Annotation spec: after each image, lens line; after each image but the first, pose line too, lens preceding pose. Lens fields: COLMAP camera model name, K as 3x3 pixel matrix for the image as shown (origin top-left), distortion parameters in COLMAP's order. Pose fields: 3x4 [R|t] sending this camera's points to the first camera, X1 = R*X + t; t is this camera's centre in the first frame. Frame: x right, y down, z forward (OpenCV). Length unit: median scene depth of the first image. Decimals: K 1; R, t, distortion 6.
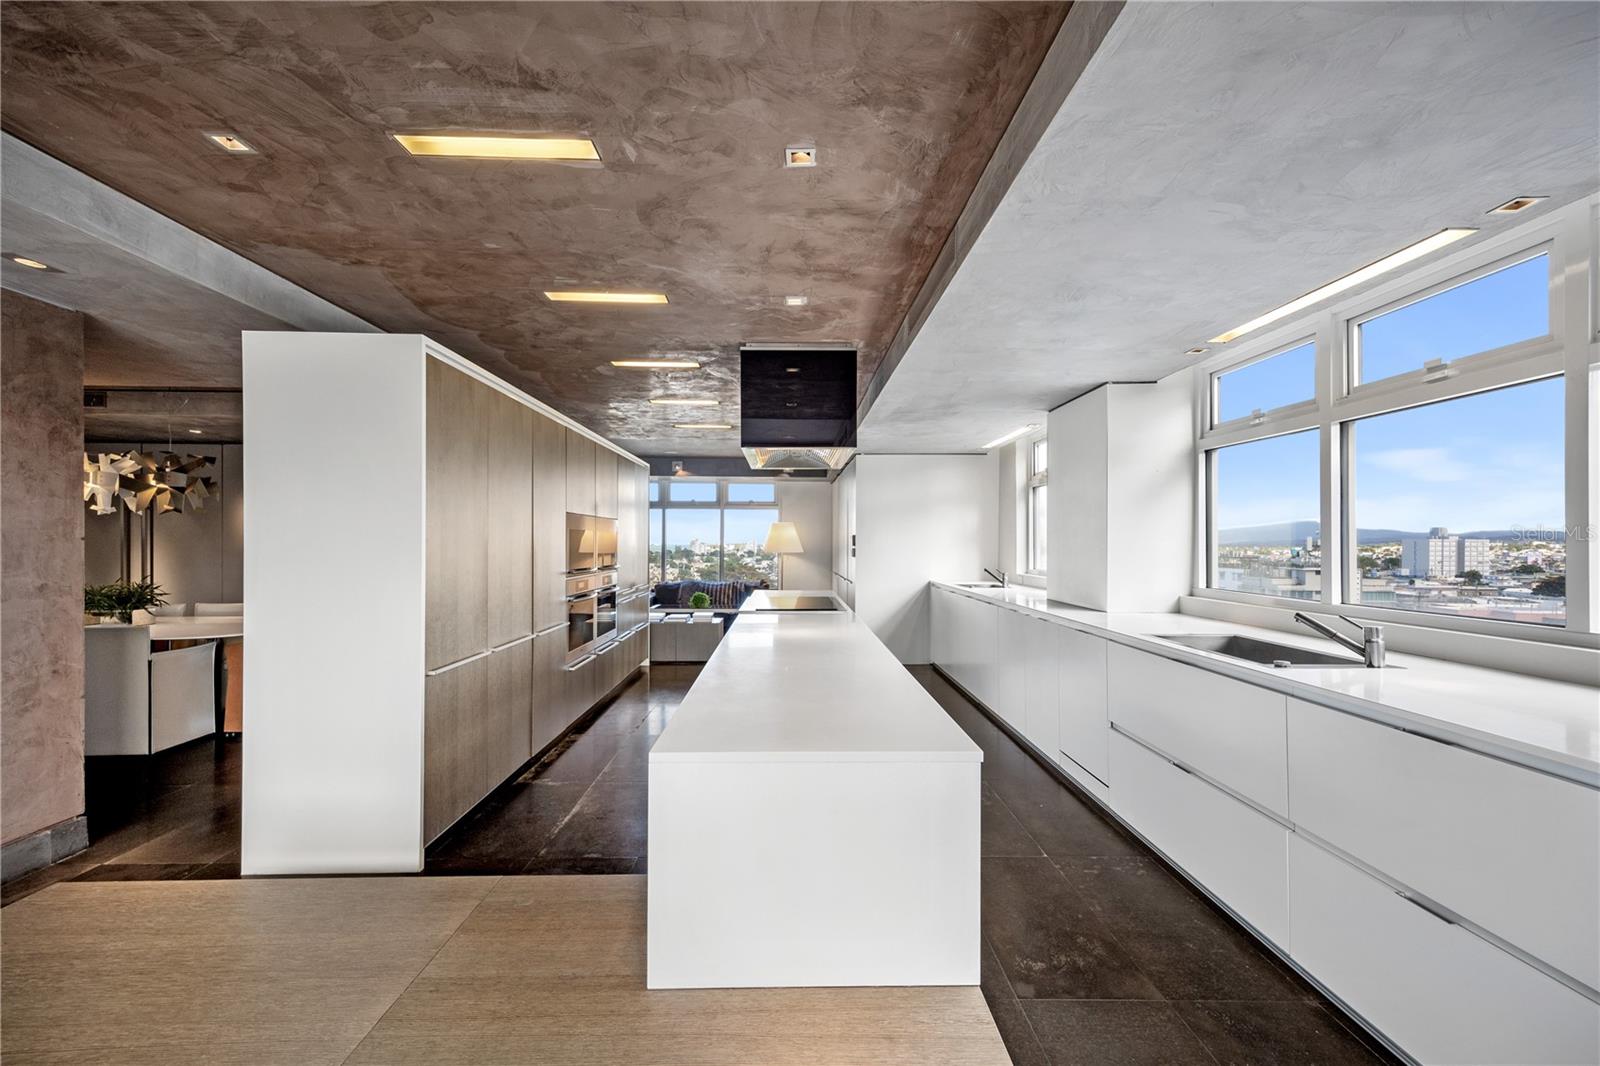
lens RADIAL K [[649.6, 0, 797.2], [0, 649.6, 544.5], [0, 0, 1]] dist [0.010832, 0.000318]
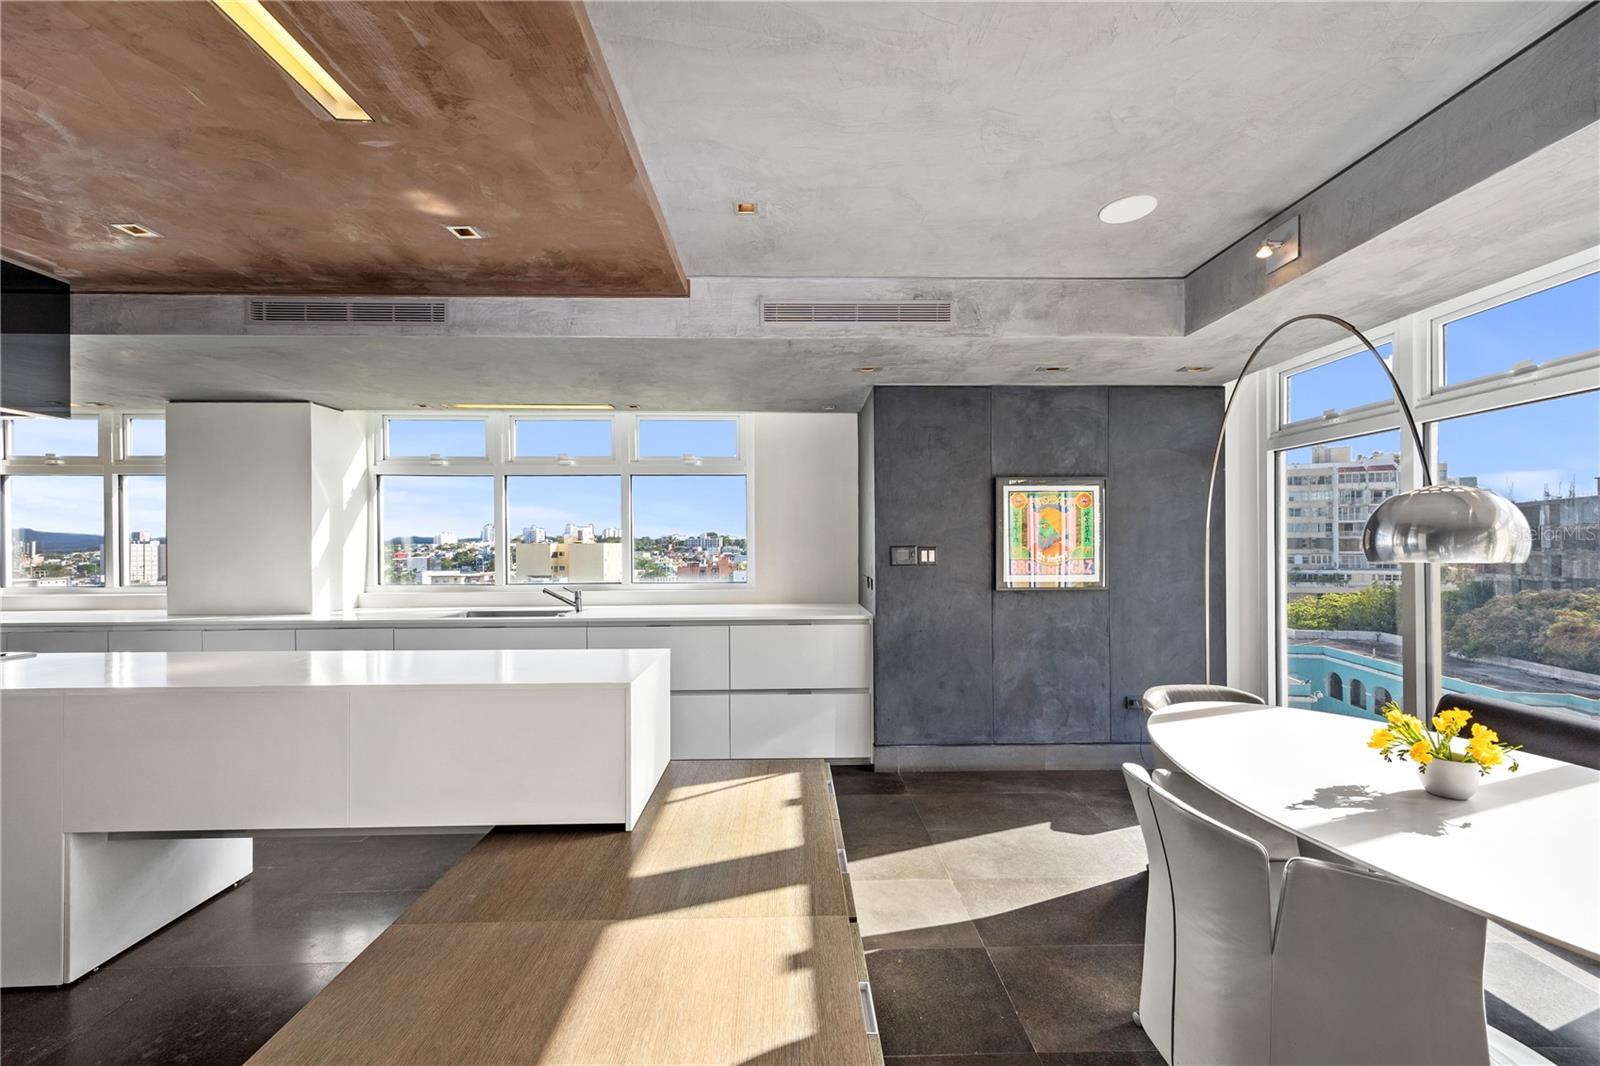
lens RADIAL K [[649.6, 0, 797.2], [0, 649.6, 544.5], [0, 0, 1]] dist [0.010832, 0.000318]
pose [[0.000612, -0.003764, 0.999993, -0.636117], [0.010427, 0.999939, 0.003757, -0.007648], [-0.999945, 0.010424, 0.000652, 0.205227]]
